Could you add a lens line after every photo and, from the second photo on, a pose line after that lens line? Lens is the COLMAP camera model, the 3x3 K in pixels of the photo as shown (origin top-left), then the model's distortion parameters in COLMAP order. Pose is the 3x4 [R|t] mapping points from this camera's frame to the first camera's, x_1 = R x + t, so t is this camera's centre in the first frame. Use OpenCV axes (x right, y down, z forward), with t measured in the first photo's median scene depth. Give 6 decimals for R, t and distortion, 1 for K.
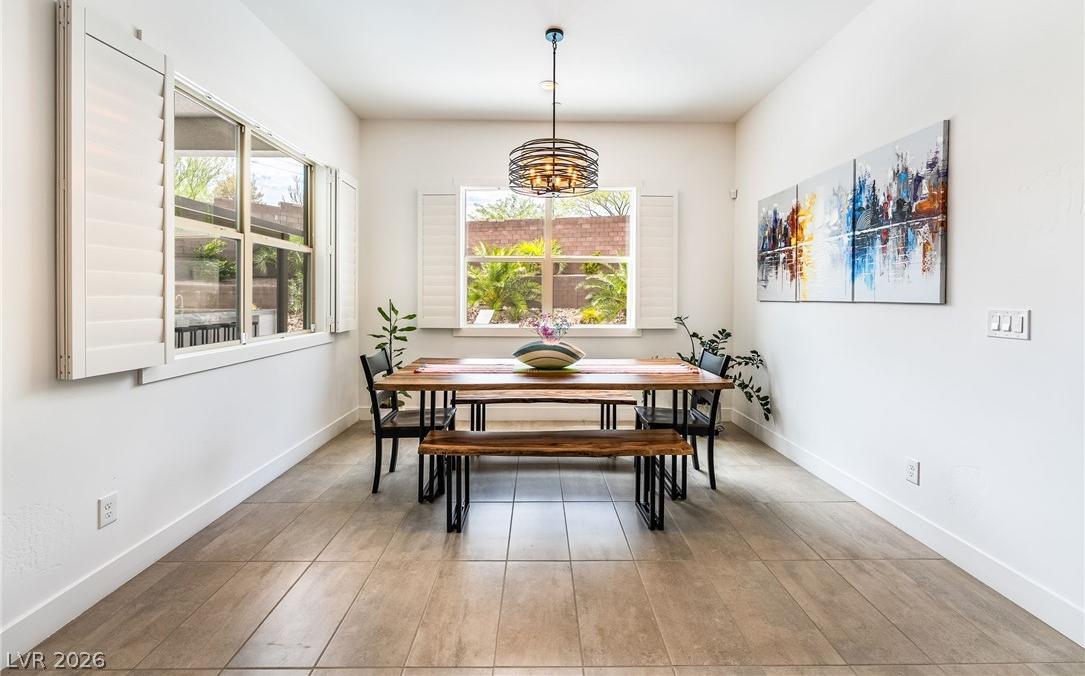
lens RADIAL K [[466.7, 0, 528.4], [0, 466.7, 300.3], [0, 0, 1]] dist [-0.001965, -0.000085]
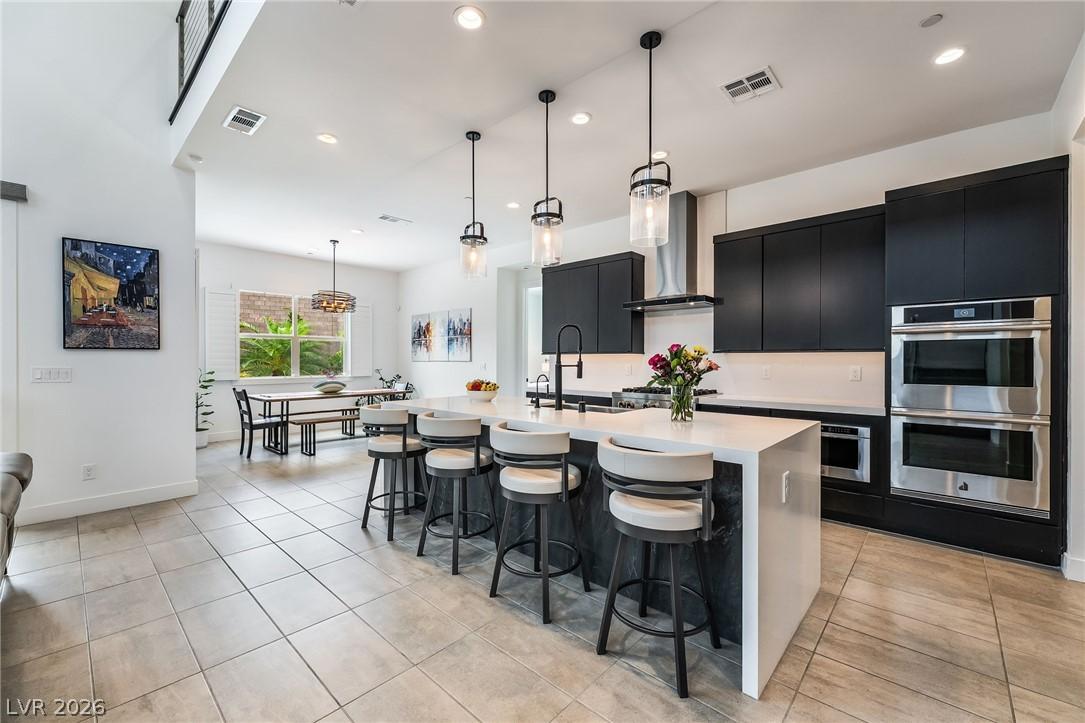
lens RADIAL K [[446.4, 0, 545.0], [0, 446.4, 359.0], [0, 0, 1]] dist [0.000385, 0.000392]
pose [[0.682389, -0.004193, 0.730978, -0.769366], [0.008091, 0.999966, -0.001817, 0.000990], [-0.730945, 0.007154, 0.682399, -1.111492]]
